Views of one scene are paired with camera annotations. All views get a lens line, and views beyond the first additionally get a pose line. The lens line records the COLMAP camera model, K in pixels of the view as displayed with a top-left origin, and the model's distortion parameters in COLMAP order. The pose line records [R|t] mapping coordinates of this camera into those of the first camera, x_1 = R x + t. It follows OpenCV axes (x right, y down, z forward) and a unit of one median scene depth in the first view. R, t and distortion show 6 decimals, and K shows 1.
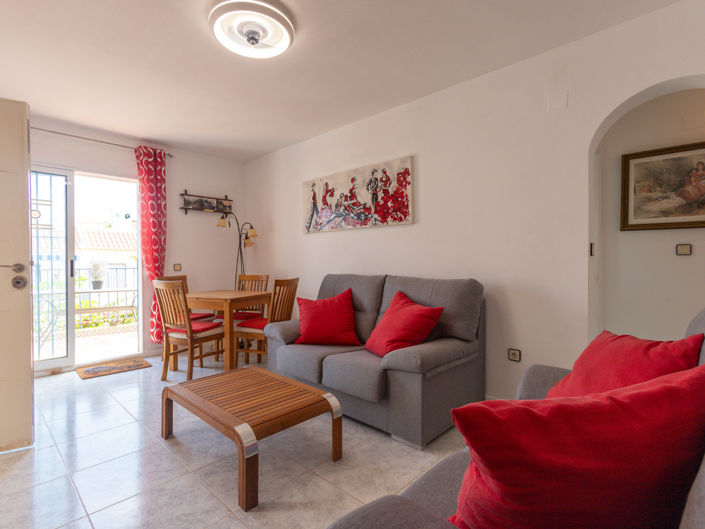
lens RADIAL K [[357.5, 0, 350.5], [0, 357.5, 268.1], [0, 0, 1]] dist [-0.028070, 0.001944]
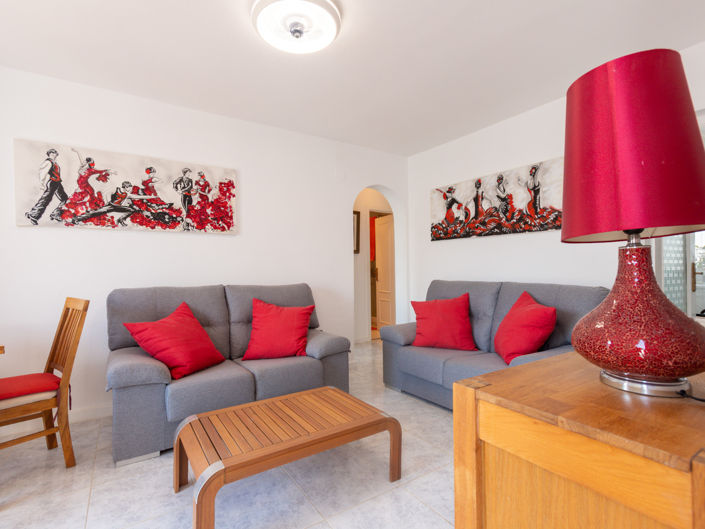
lens RADIAL K [[357.5, 0, 349.6], [0, 357.5, 263.0], [0, 0, 1]] dist [-0.028070, 0.001944]
pose [[0.217960, 0.008662, 0.975919, -0.706985], [0.016329, 0.999788, -0.012520, -0.020675], [-0.975821, 0.018664, 0.217772, 0.406725]]
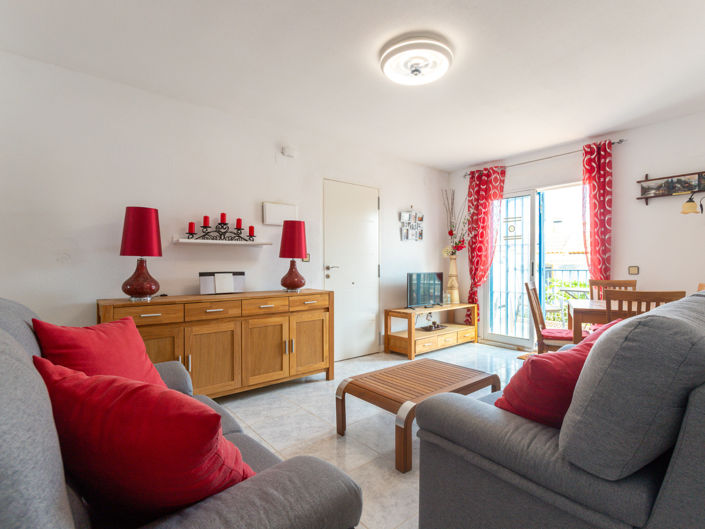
lens RADIAL K [[357.5, 0, 353.7], [0, 357.5, 264.4], [0, 0, 1]] dist [-0.028070, 0.001944]
pose [[-0.139279, 0.001362, -0.990252, 0.663542], [-0.011714, 0.999927, 0.003023, -0.015693], [0.990184, 0.012021, -0.139253, 0.710937]]
